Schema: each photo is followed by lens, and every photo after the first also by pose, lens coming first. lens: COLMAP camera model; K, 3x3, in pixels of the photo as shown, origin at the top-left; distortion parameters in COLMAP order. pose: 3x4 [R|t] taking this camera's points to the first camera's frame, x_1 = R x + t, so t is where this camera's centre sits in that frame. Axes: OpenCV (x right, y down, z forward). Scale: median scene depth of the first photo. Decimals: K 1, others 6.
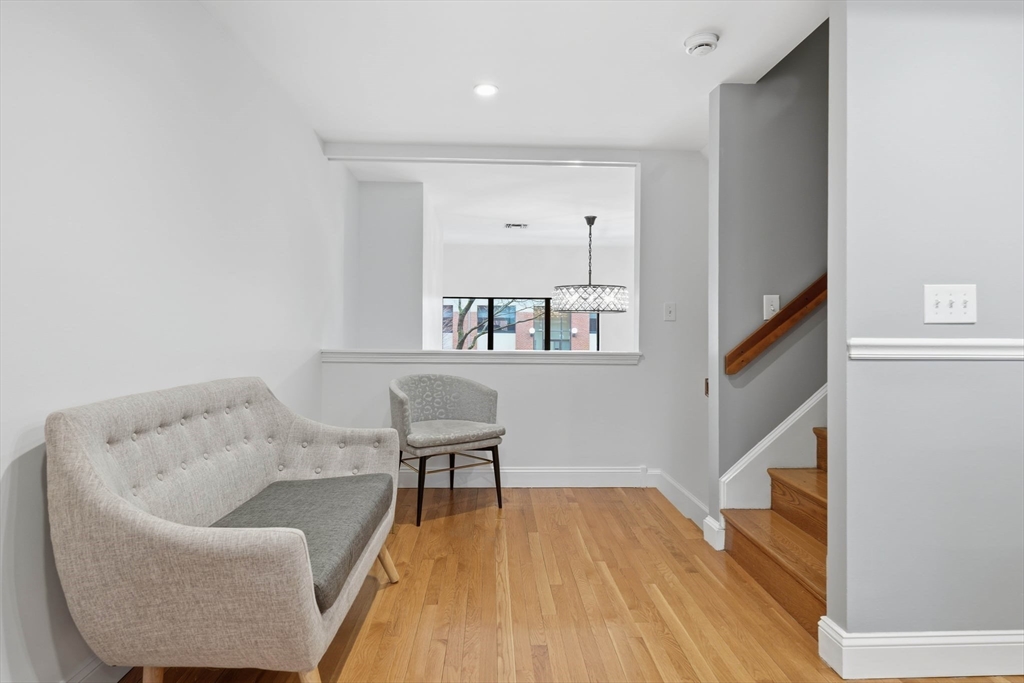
lens RADIAL K [[461.6, 0, 512.1], [0, 461.6, 334.7], [0, 0, 1]] dist [-0.004713, 0.002546]
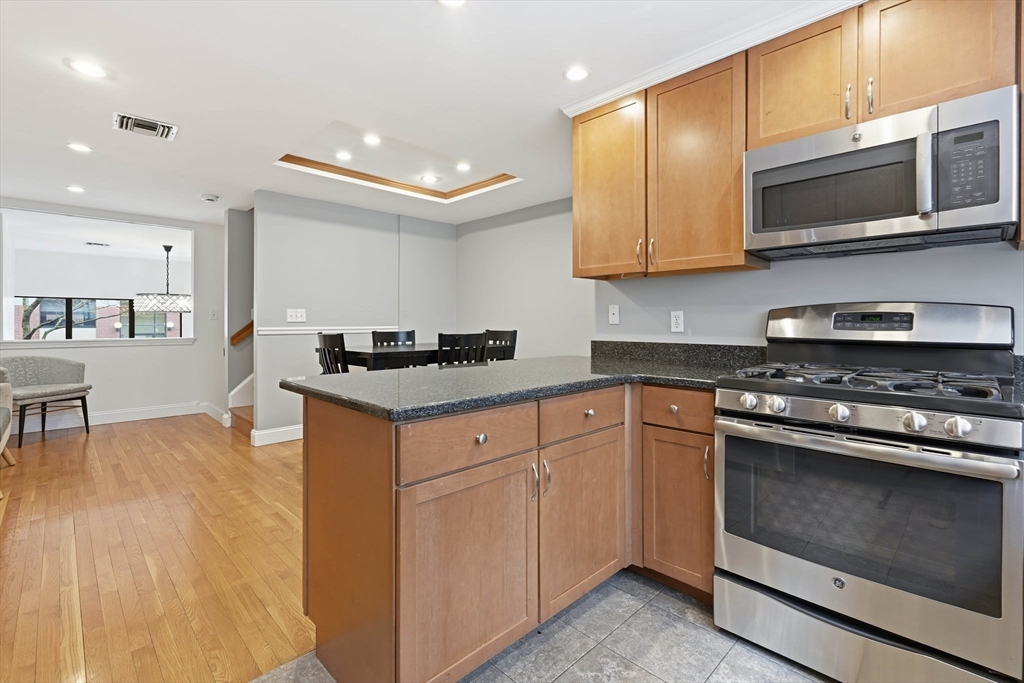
lens RADIAL K [[461.6, 0, 514.1], [0, 461.6, 322.1], [0, 0, 1]] dist [-0.004713, 0.002546]
pose [[0.732363, -0.006518, 0.680883, -0.026610], [0.013466, 0.999897, -0.004913, 0.004317], [-0.680781, 0.012767, 0.732376, -1.168051]]
